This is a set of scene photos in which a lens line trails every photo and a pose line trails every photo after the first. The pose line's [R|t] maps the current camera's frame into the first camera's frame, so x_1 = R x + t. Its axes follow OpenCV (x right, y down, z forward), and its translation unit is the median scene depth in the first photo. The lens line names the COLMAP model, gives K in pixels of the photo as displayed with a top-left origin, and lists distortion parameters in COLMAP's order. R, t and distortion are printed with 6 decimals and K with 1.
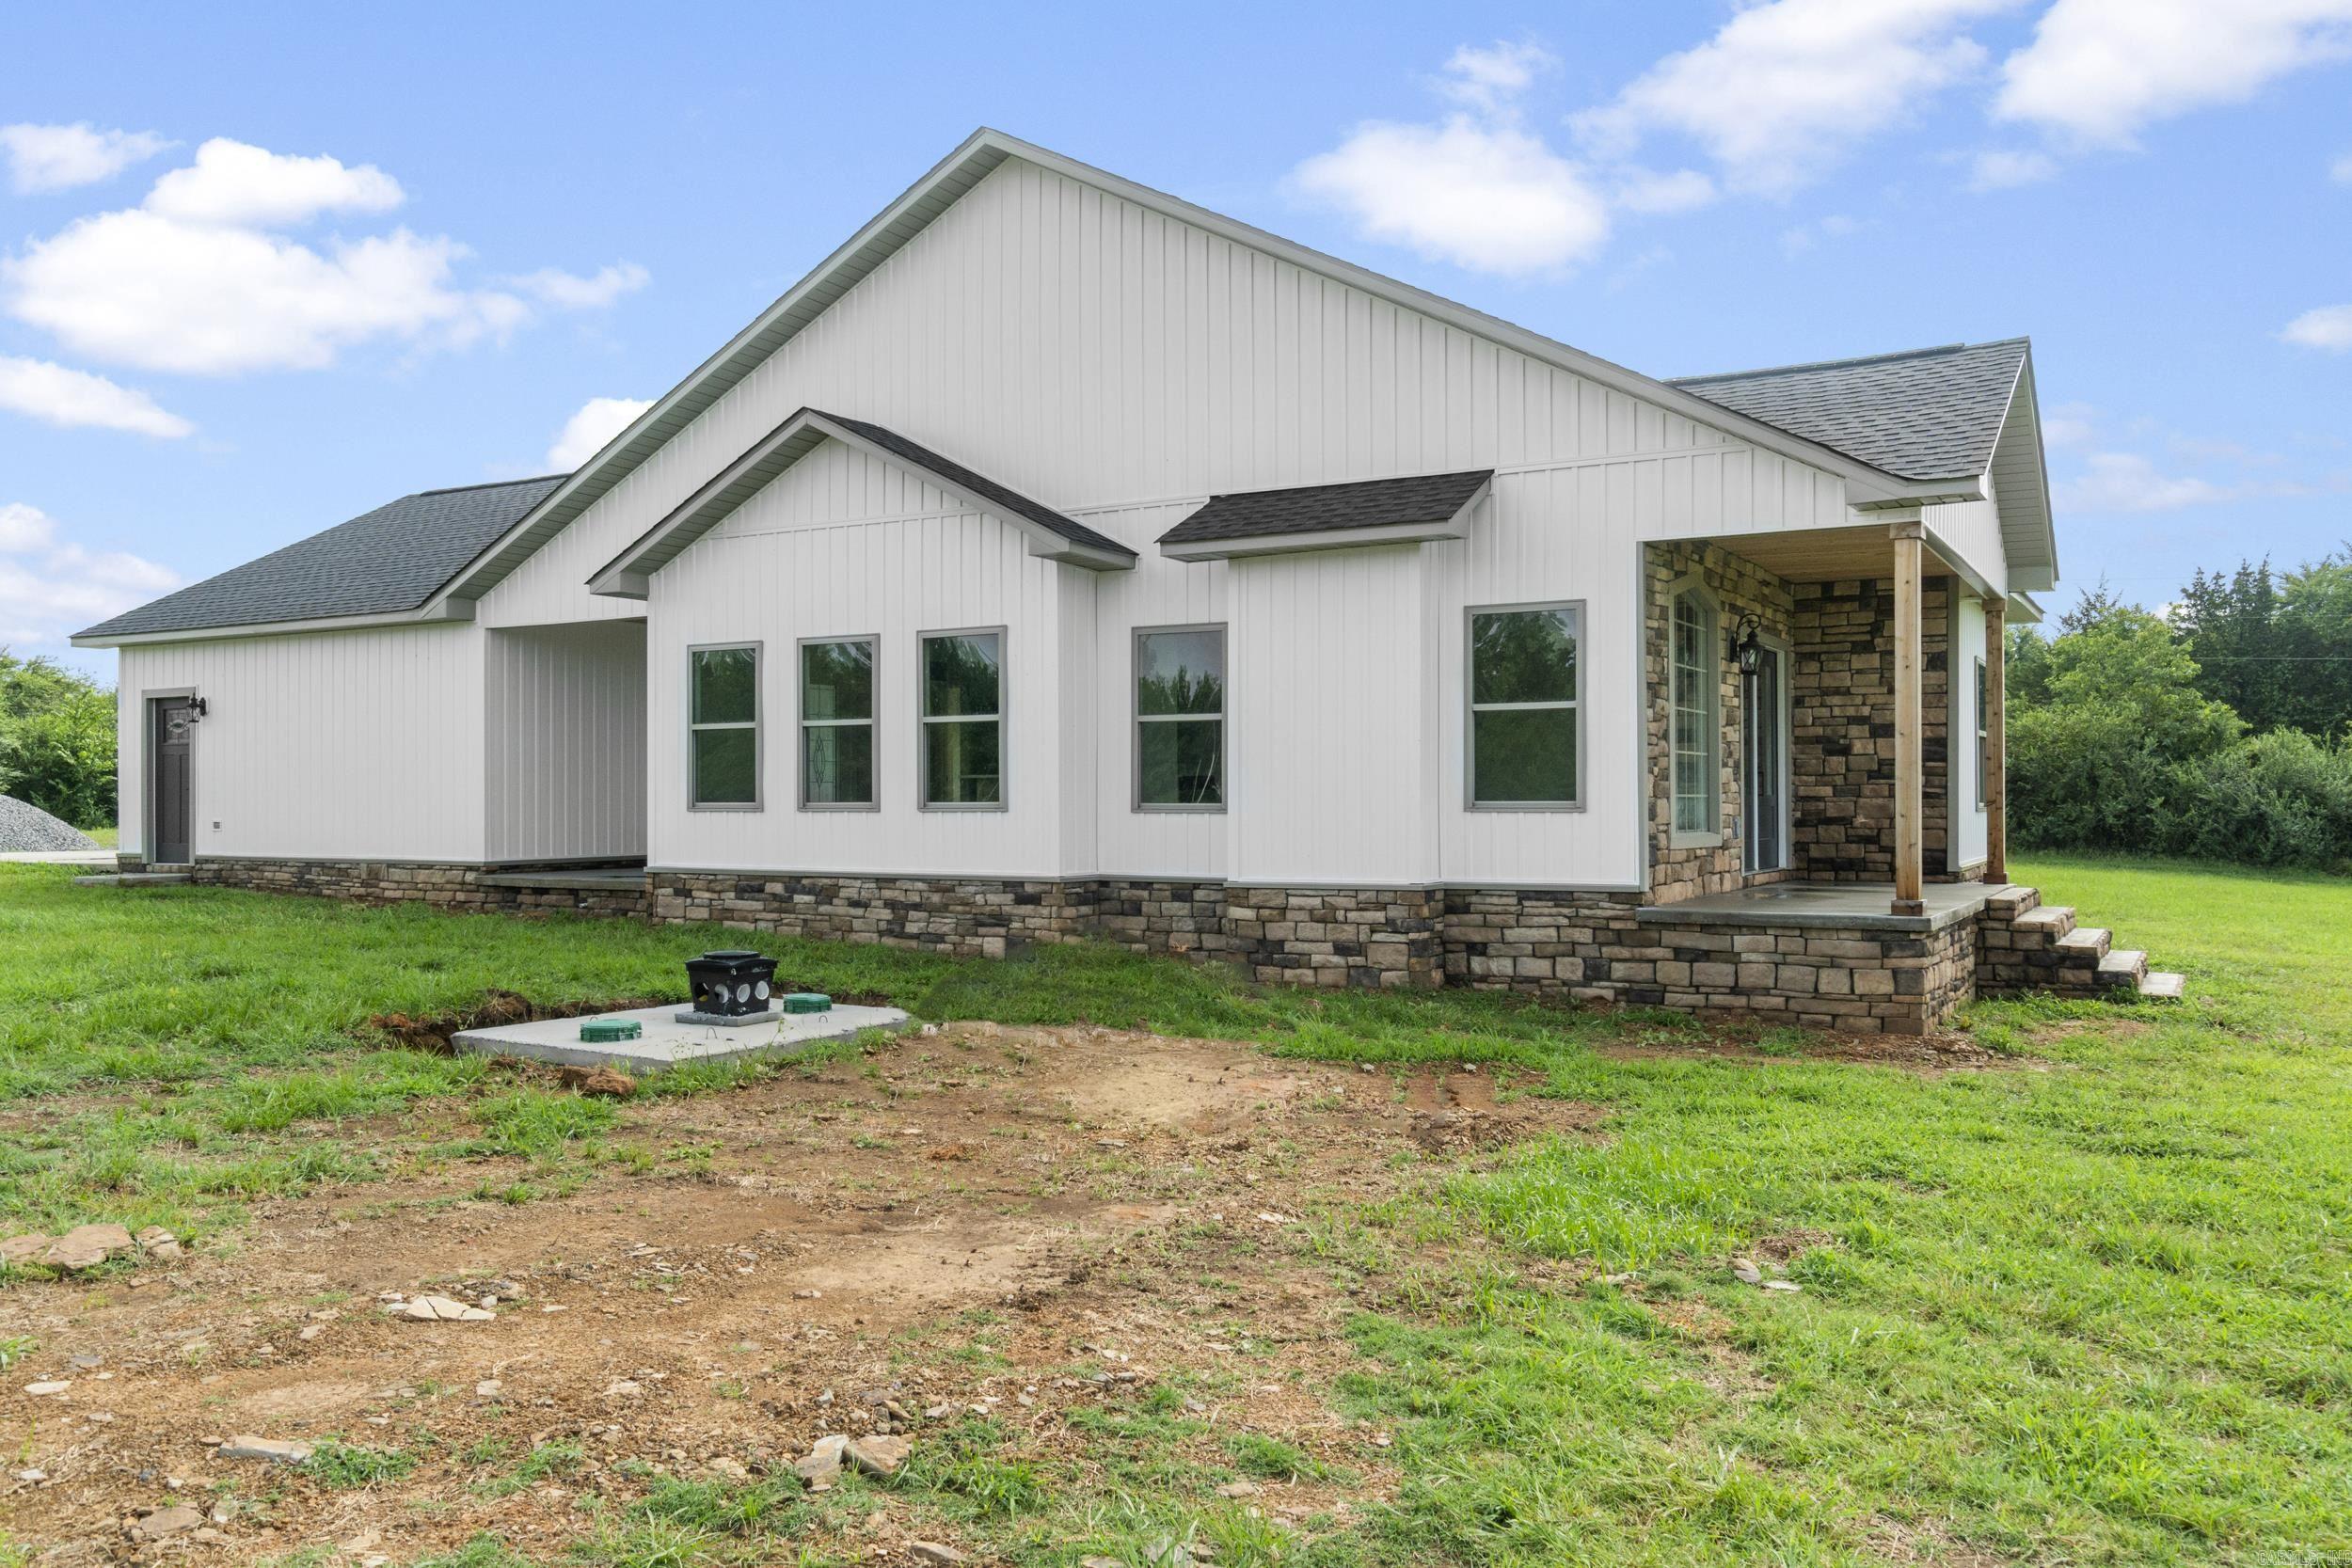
lens RADIAL K [[1849.0, 0, 1176.0], [0, 1849.0, 784.0], [0, 0, 1]] dist [-0.033380, -0.004892]
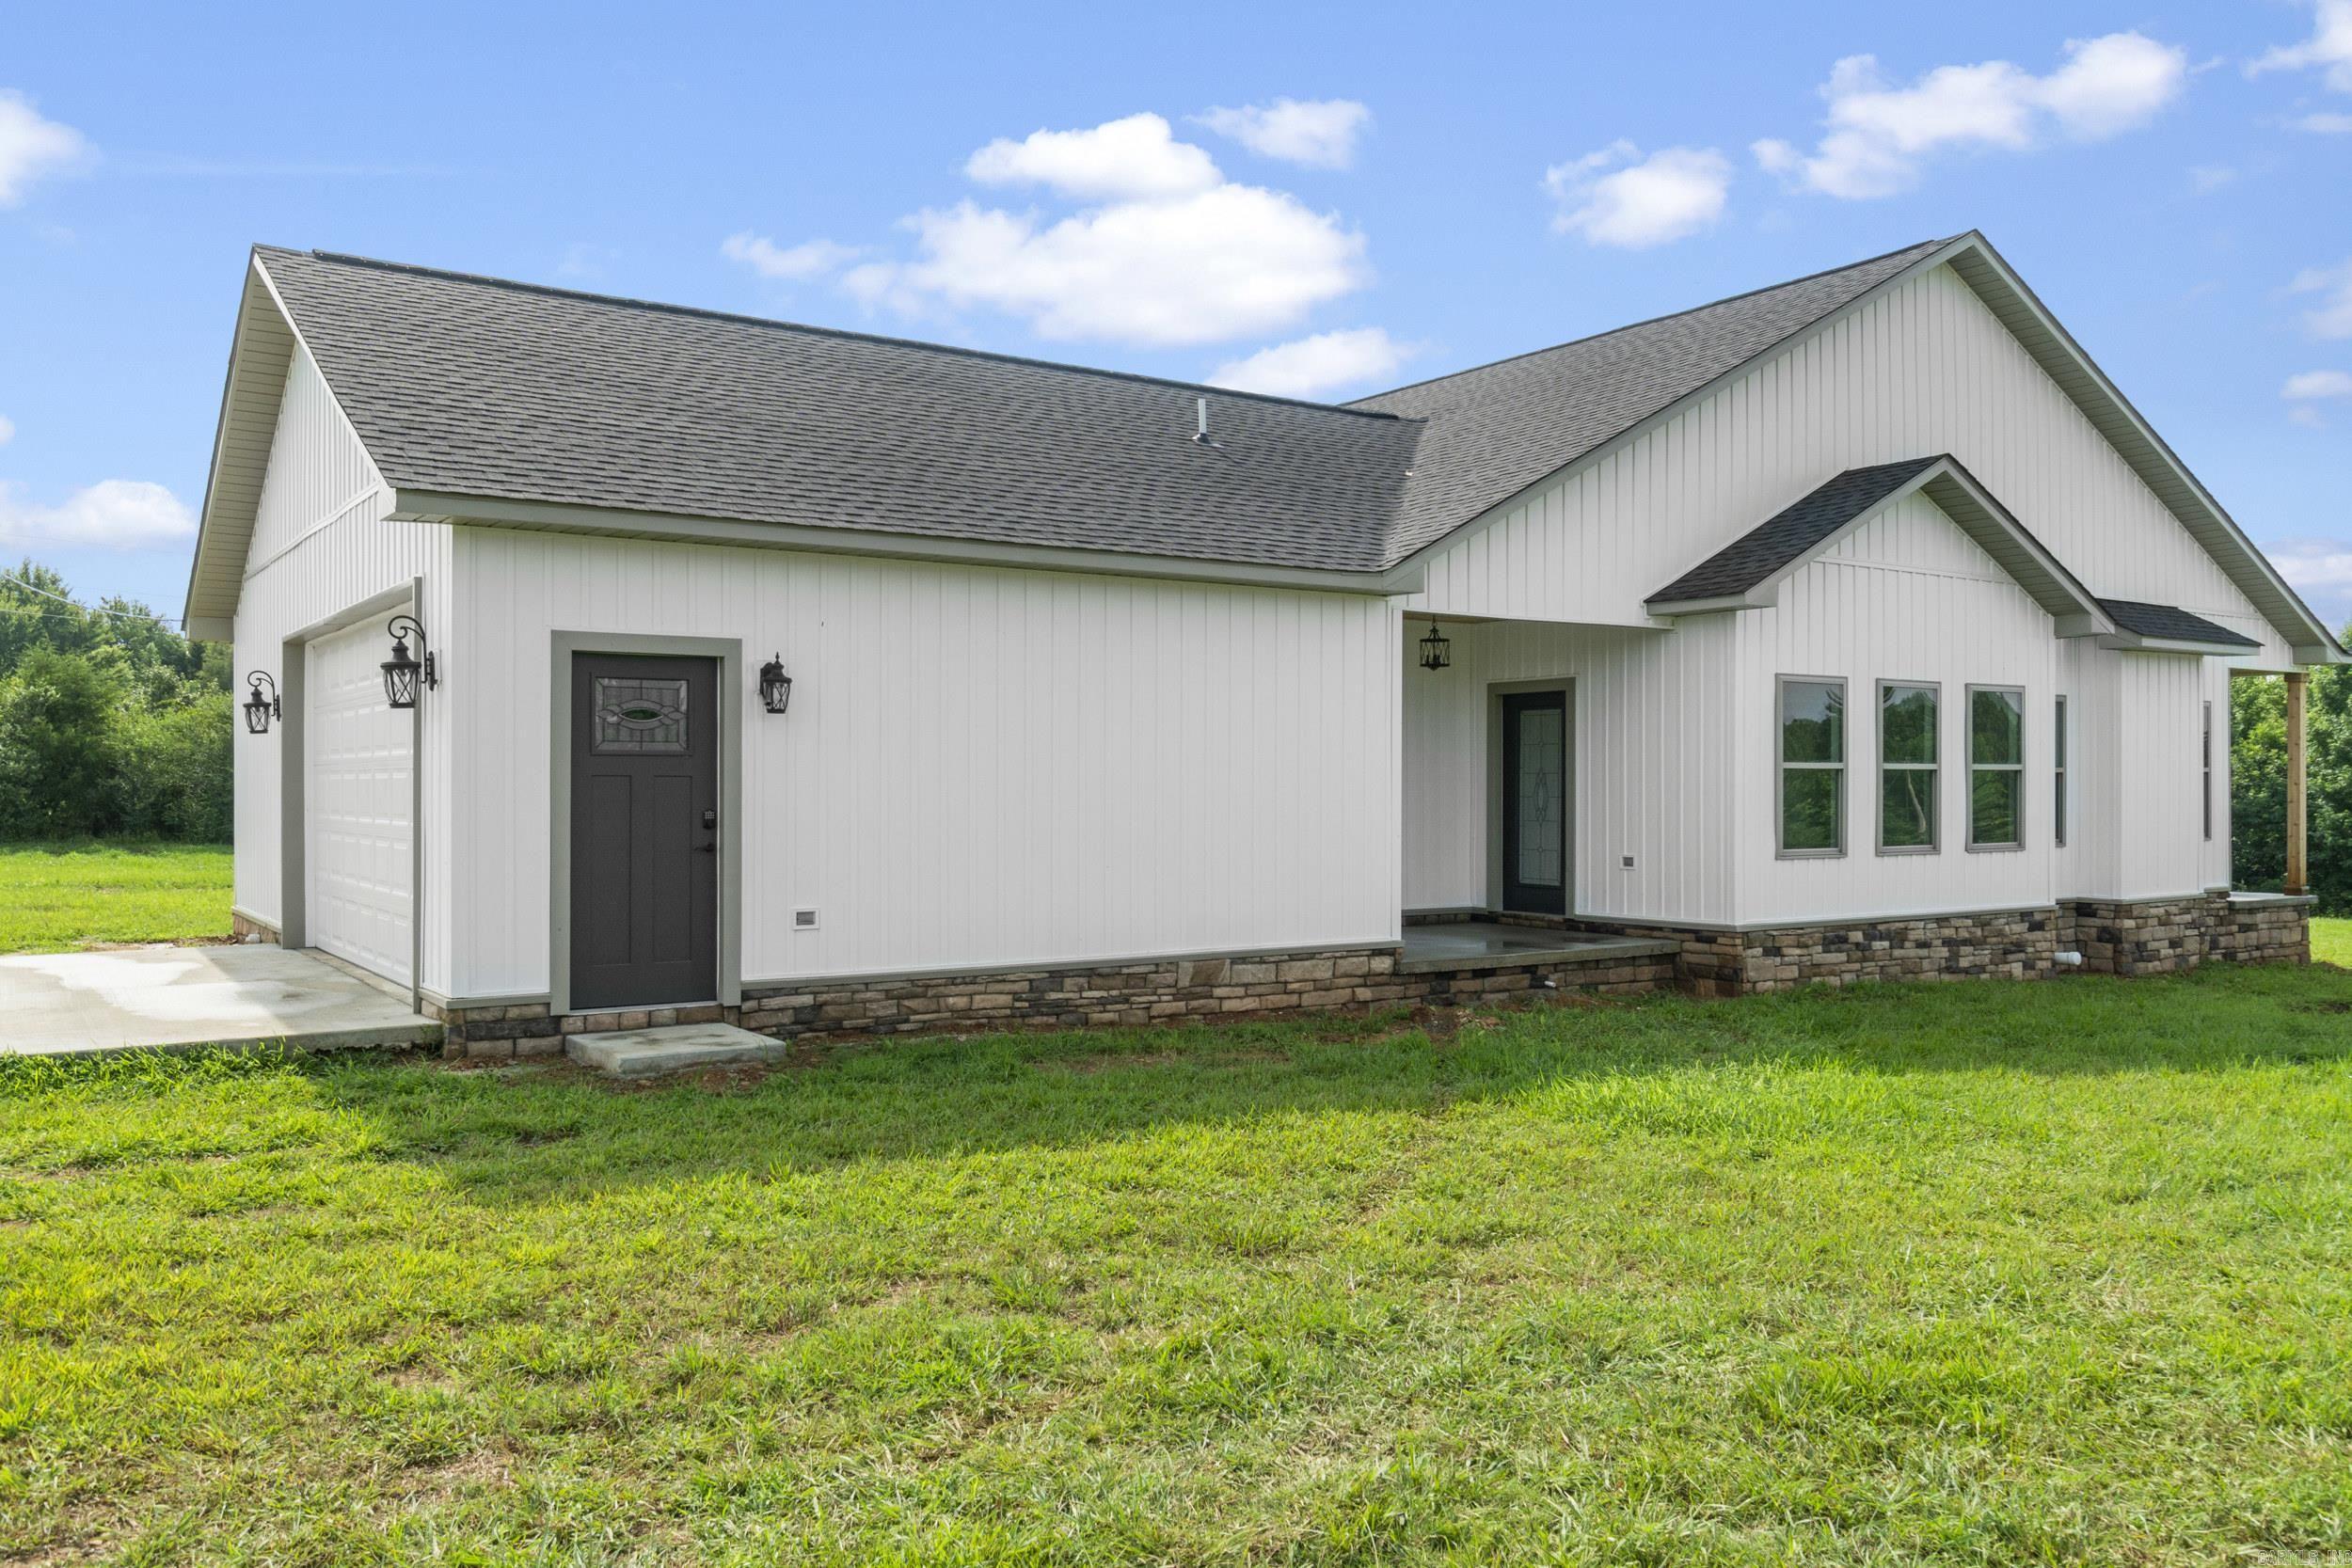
lens RADIAL K [[1849.0, 0, 1176.0], [0, 1849.0, 784.0], [0, 0, 1]] dist [-0.033380, -0.004892]
pose [[0.438099, 0.002643, 0.898923, -1.238066], [-0.009143, 0.999957, 0.001516, -0.021195], [-0.898880, -0.008883, 0.438104, 0.906415]]
